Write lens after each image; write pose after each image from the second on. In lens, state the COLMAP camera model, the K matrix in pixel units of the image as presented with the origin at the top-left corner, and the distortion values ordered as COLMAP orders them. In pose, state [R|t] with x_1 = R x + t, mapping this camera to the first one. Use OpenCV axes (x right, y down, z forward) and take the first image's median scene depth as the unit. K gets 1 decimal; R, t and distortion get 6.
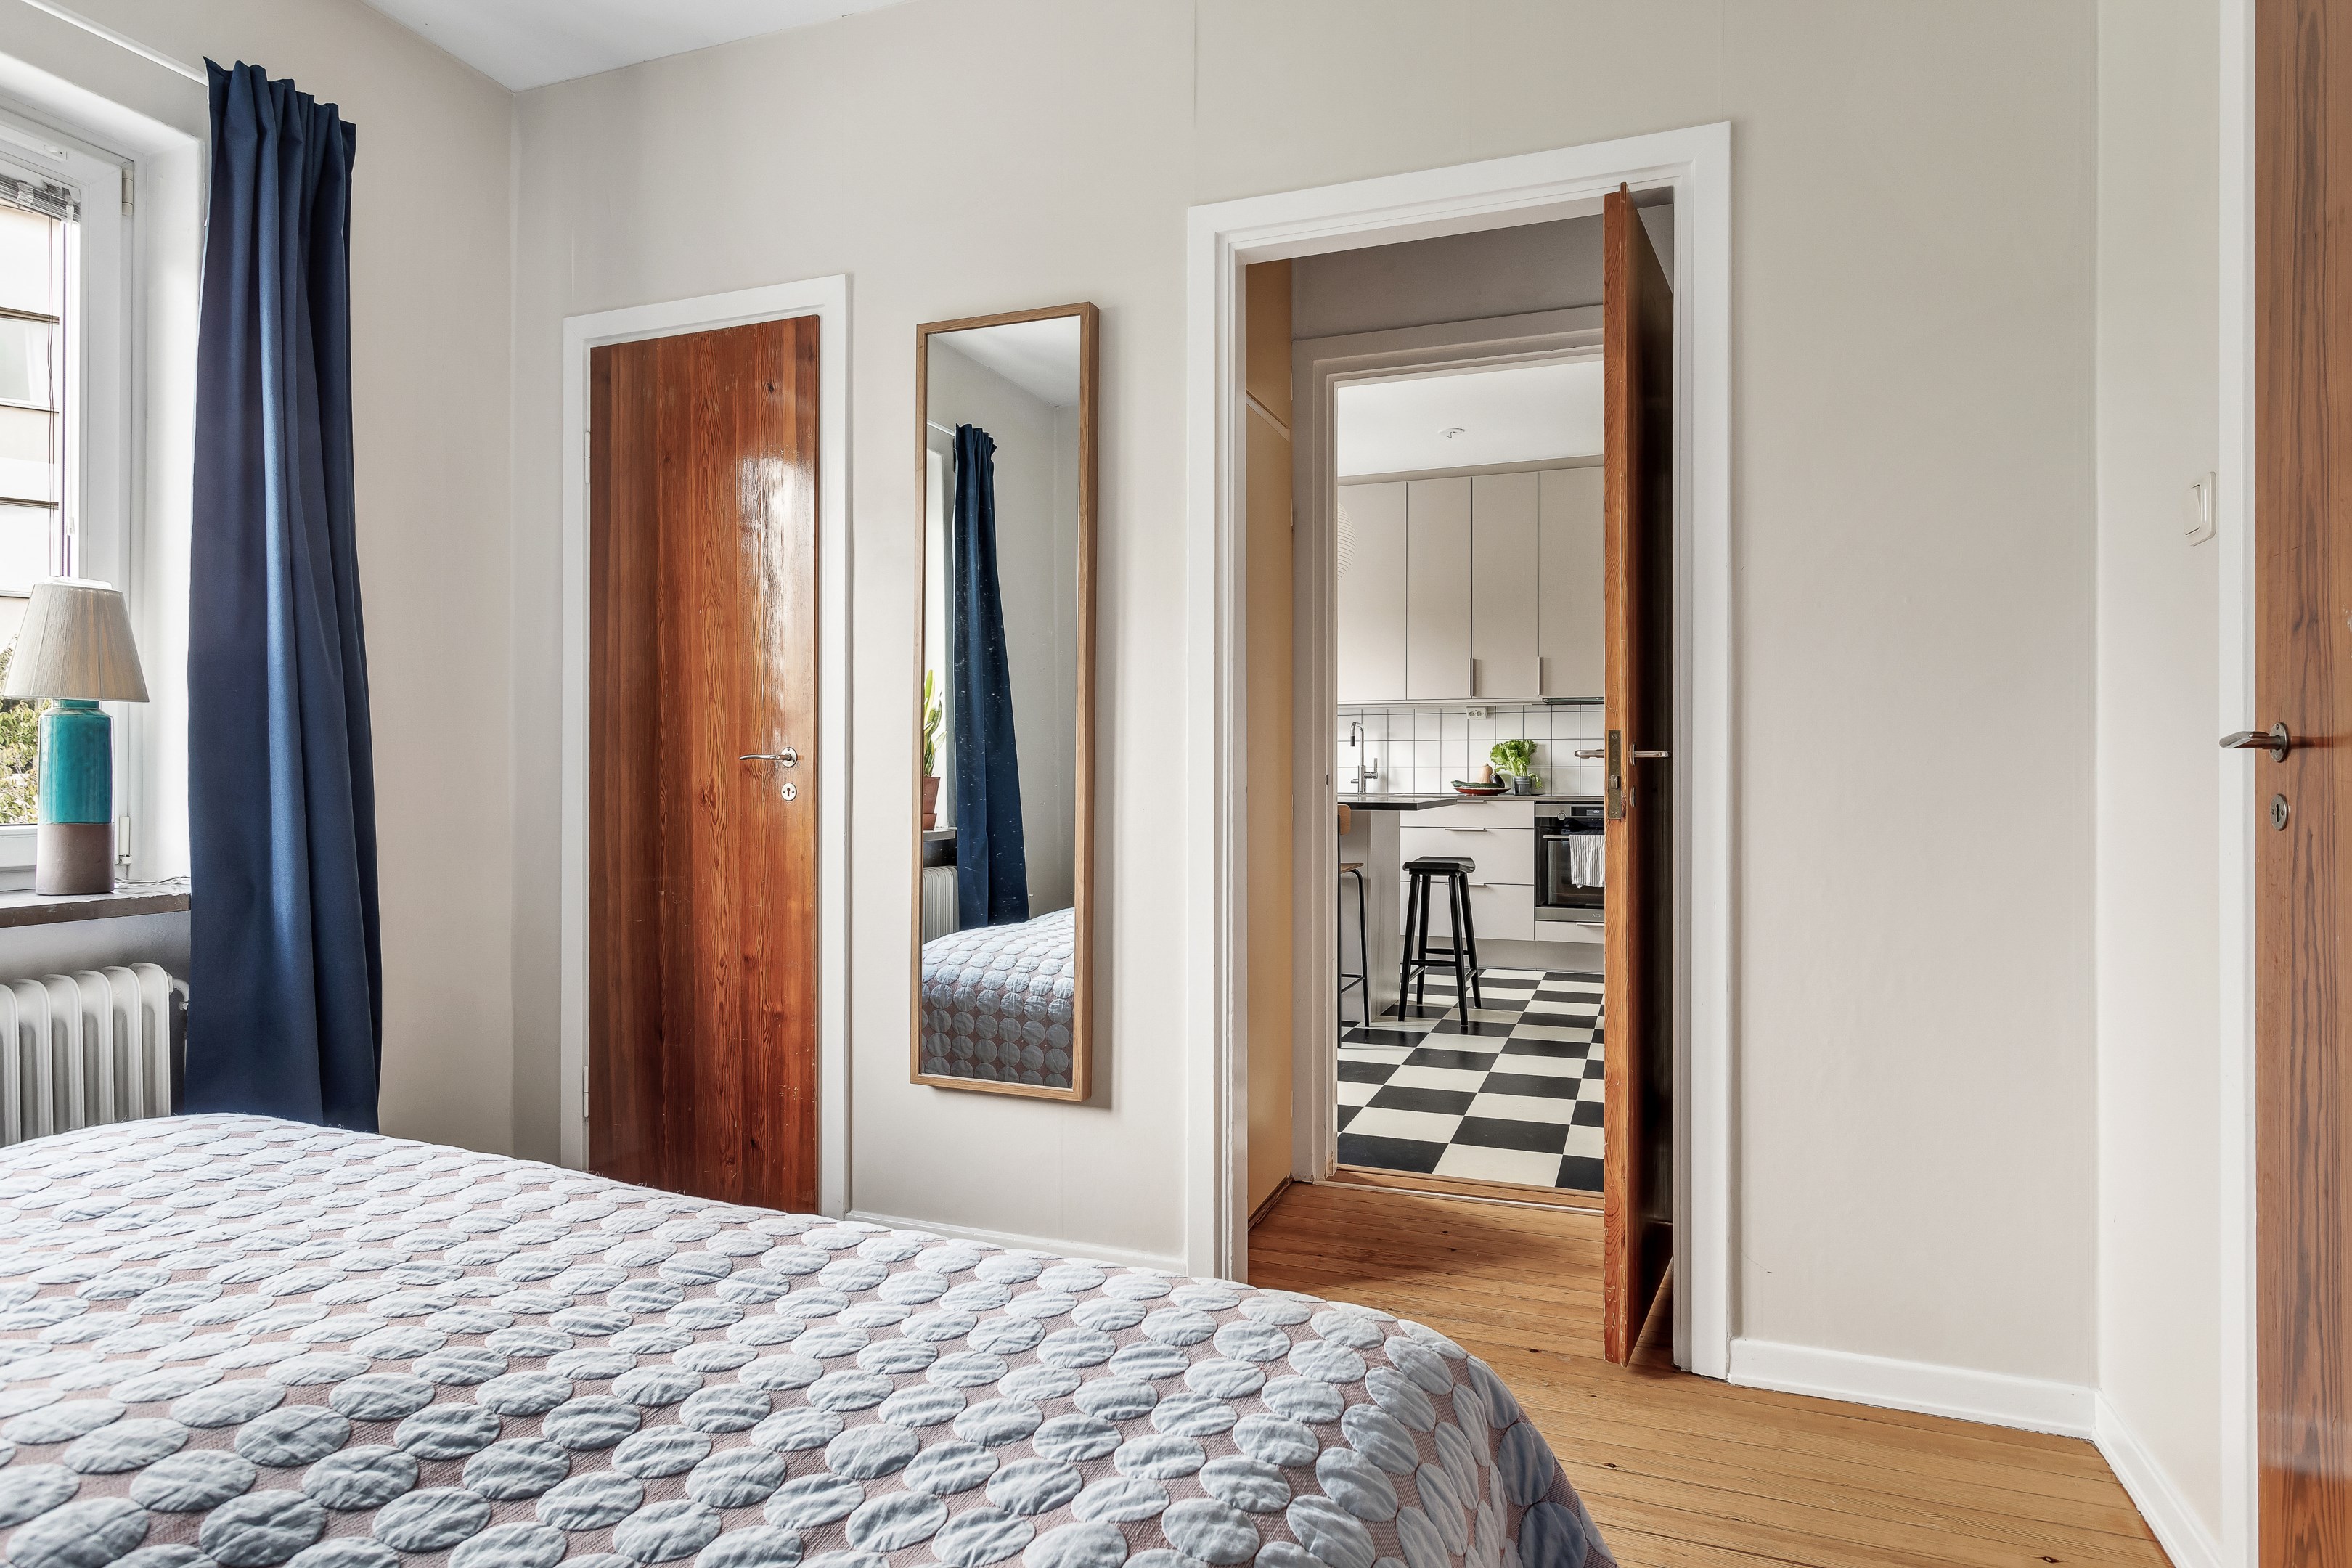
lens RADIAL K [[1455.6, 0, 1176.0], [0, 1455.6, 784.0], [0, 0, 1]] dist [0.073640, 0.000278]
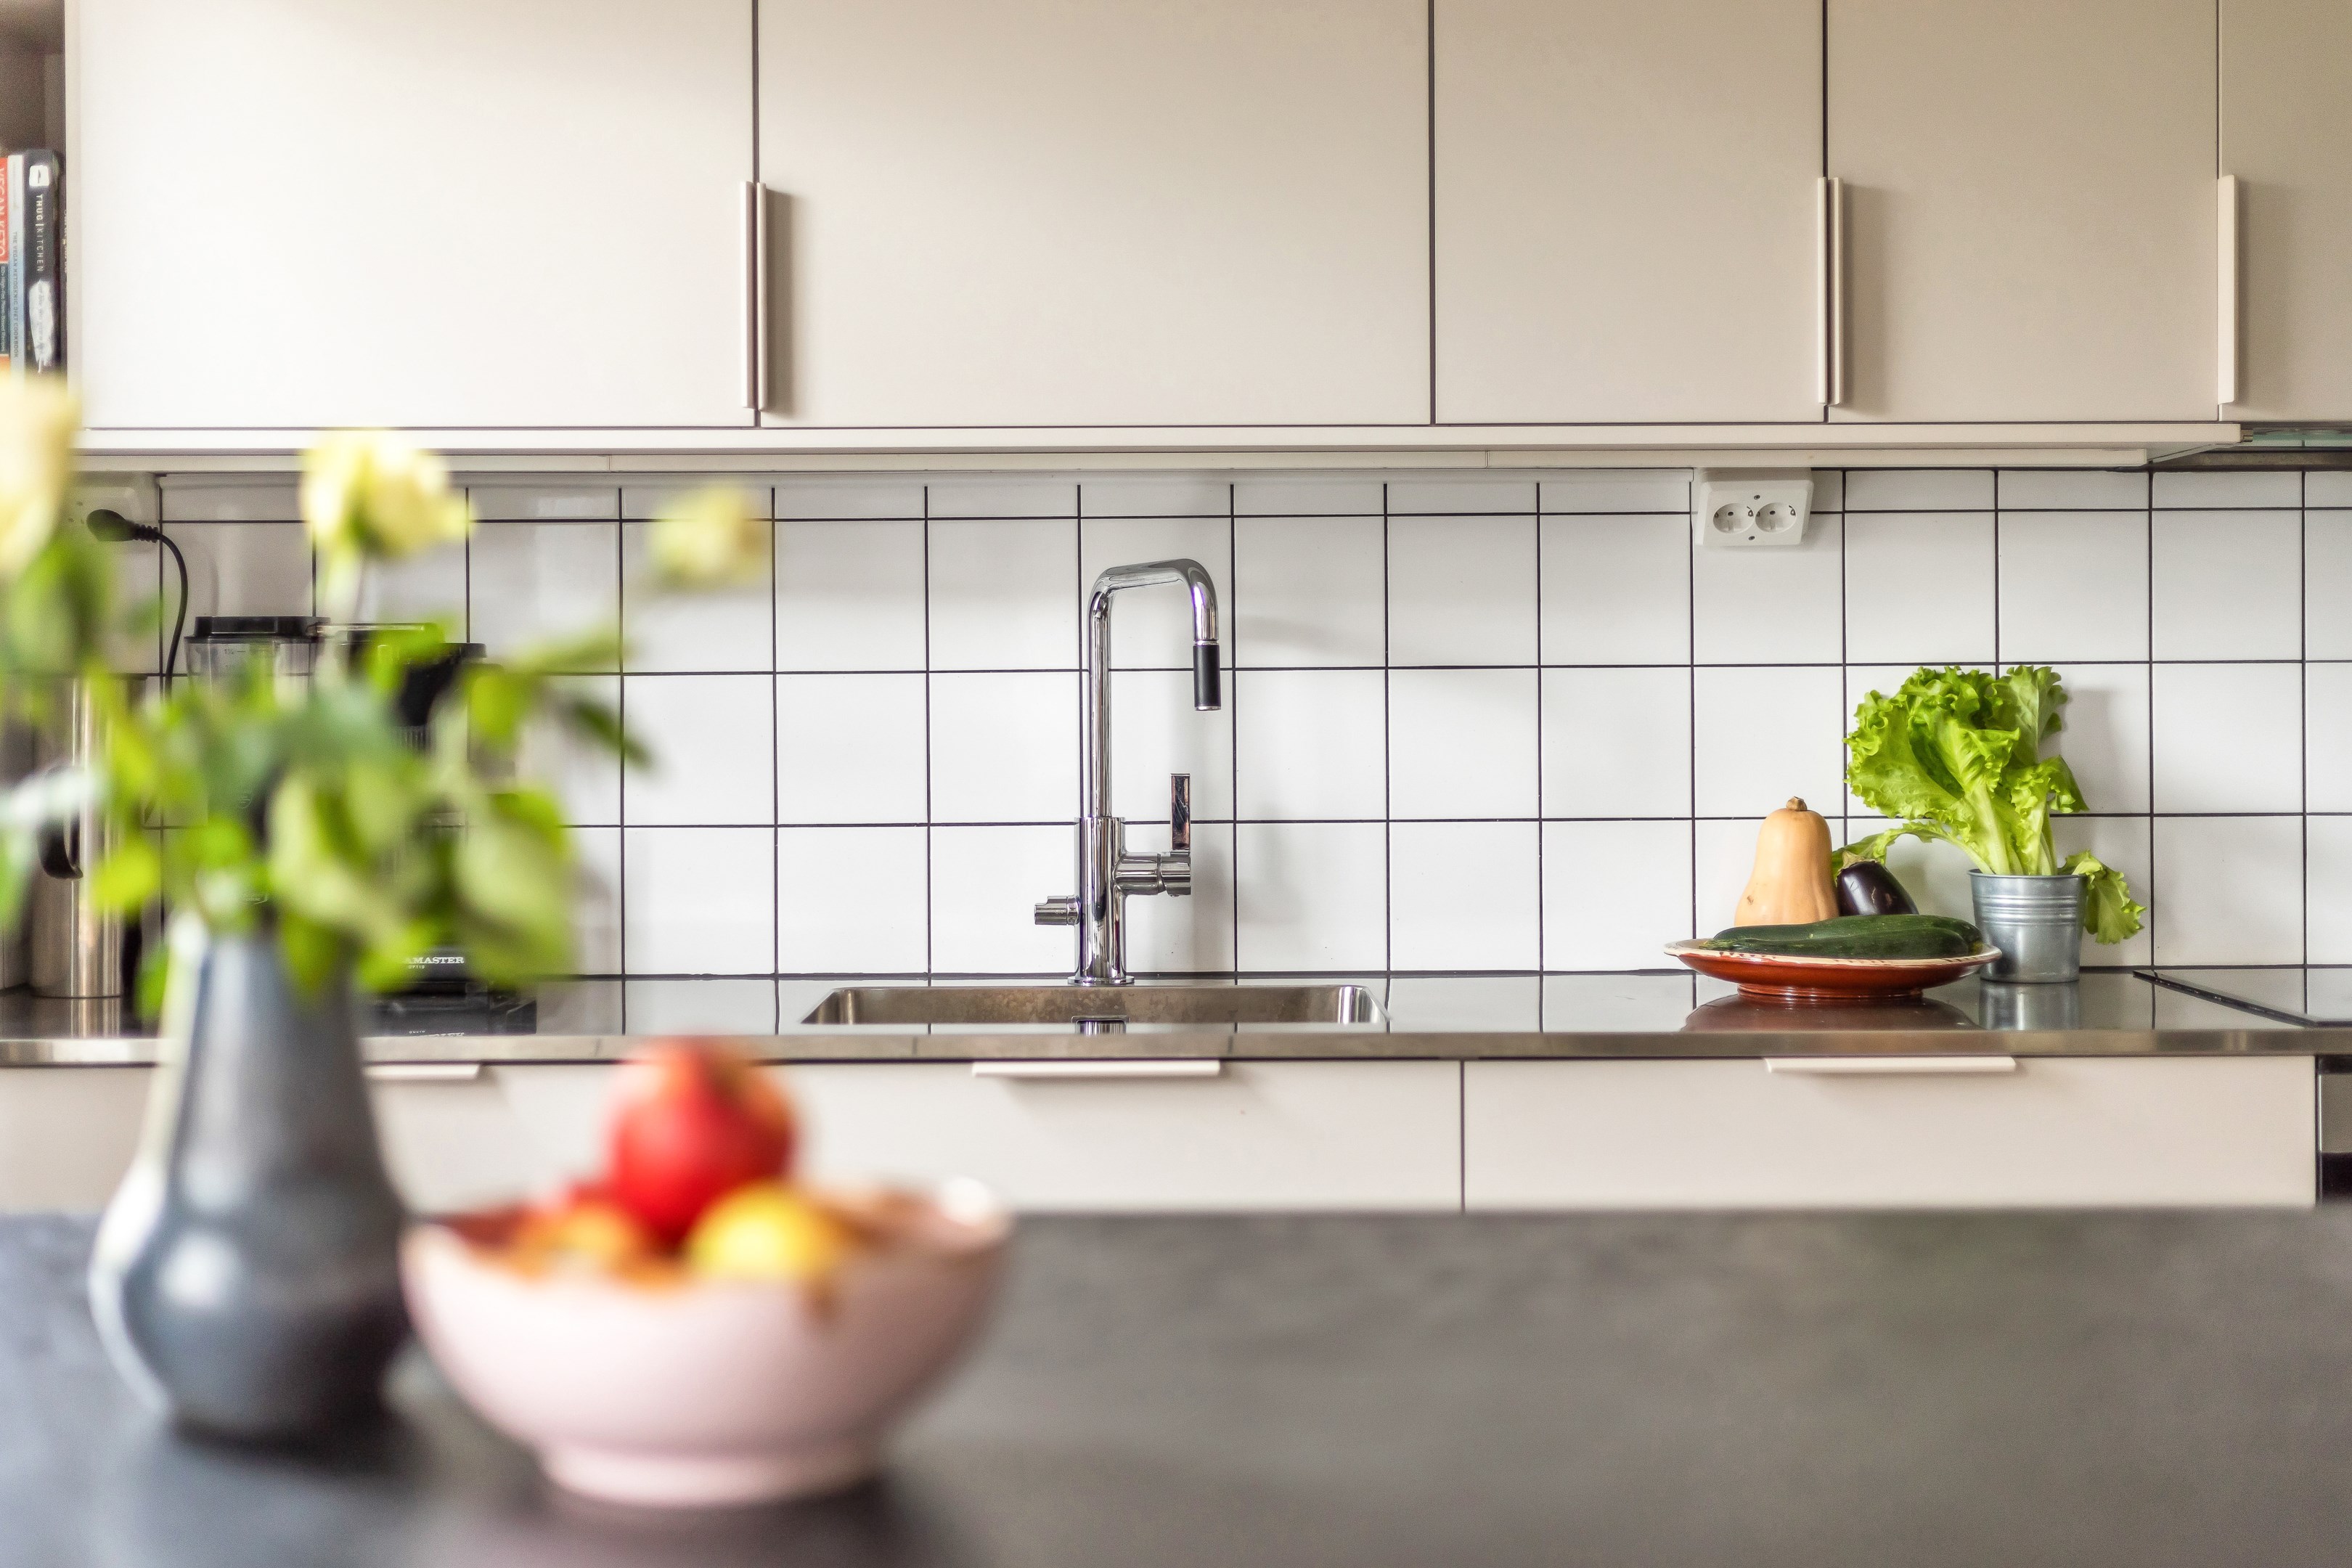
lens RADIAL K [[3481.3, 0, 1176.0], [0, 3481.3, 784.0], [0, 0, 1]] dist [-0.004724, -0.030541]
pose [[0.943327, -0.016755, 0.331441, 0.002614], [0.010066, 0.999710, 0.021888, -0.026852], [-0.331712, -0.017311, 0.943222, 0.655446]]
